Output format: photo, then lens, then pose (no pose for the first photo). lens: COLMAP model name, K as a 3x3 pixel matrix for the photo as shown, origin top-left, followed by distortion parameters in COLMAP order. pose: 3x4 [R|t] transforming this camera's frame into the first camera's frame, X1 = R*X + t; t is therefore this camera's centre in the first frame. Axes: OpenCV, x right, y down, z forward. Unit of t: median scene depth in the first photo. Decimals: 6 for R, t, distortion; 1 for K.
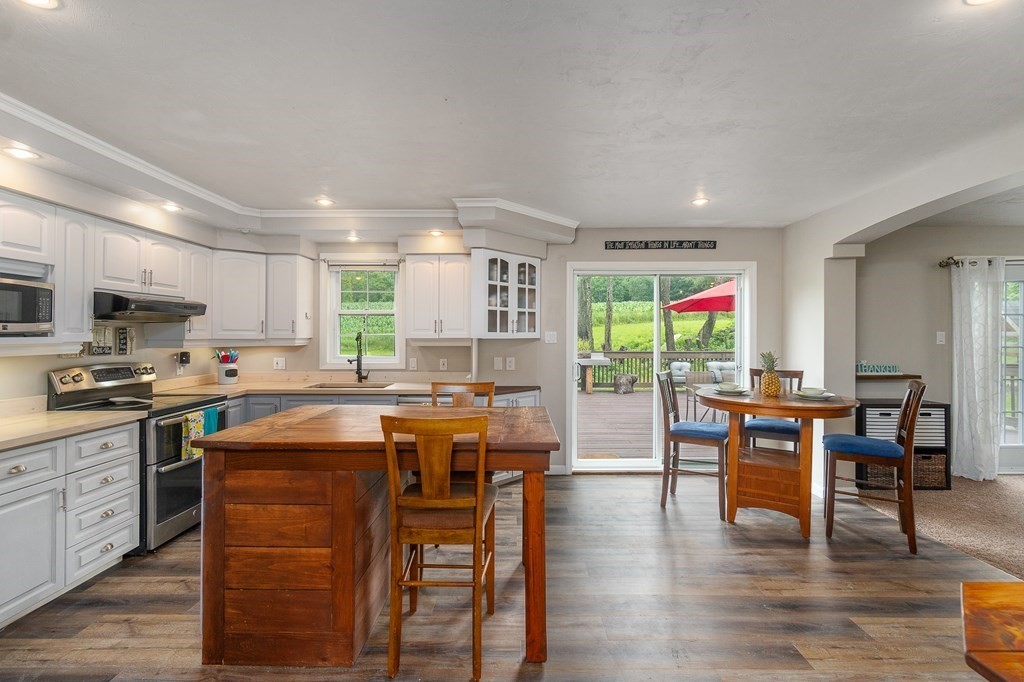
lens RADIAL K [[449.4, 0, 523.9], [0, 449.4, 335.3], [0, 0, 1]] dist [0.001203, 0.000044]
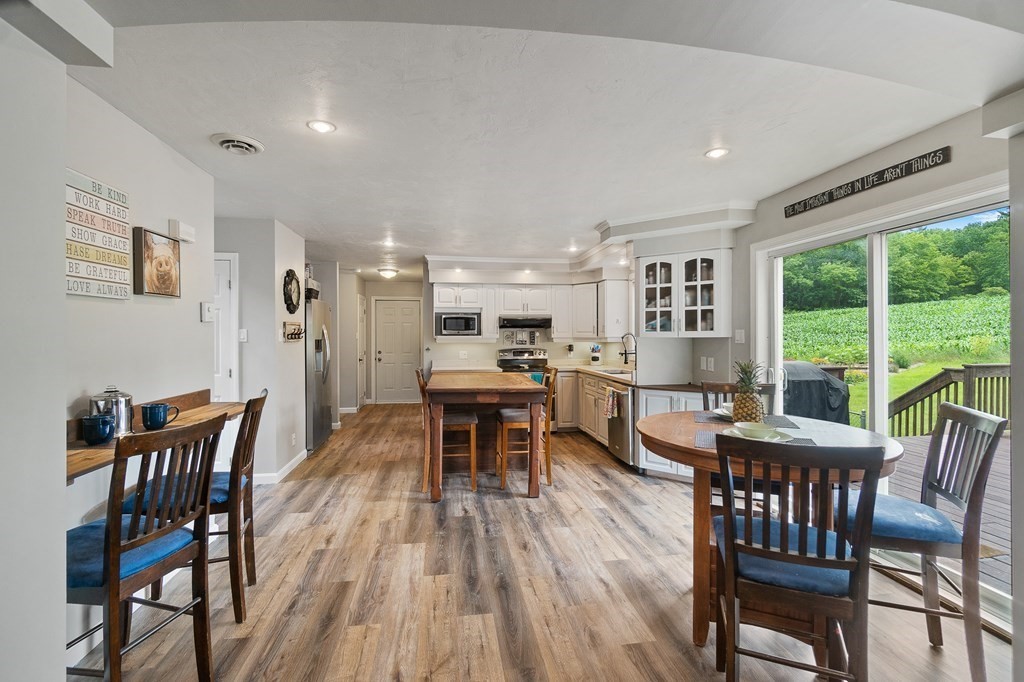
lens RADIAL K [[456.3, 0, 510.2], [0, 456.3, 334.0], [0, 0, 1]] dist [0.000406, 0.000137]
pose [[0.147372, -0.003555, -0.989075, 0.985103], [0.004552, 0.999985, -0.002916, 0.000119], [0.989071, -0.004073, 0.147386, 0.500715]]
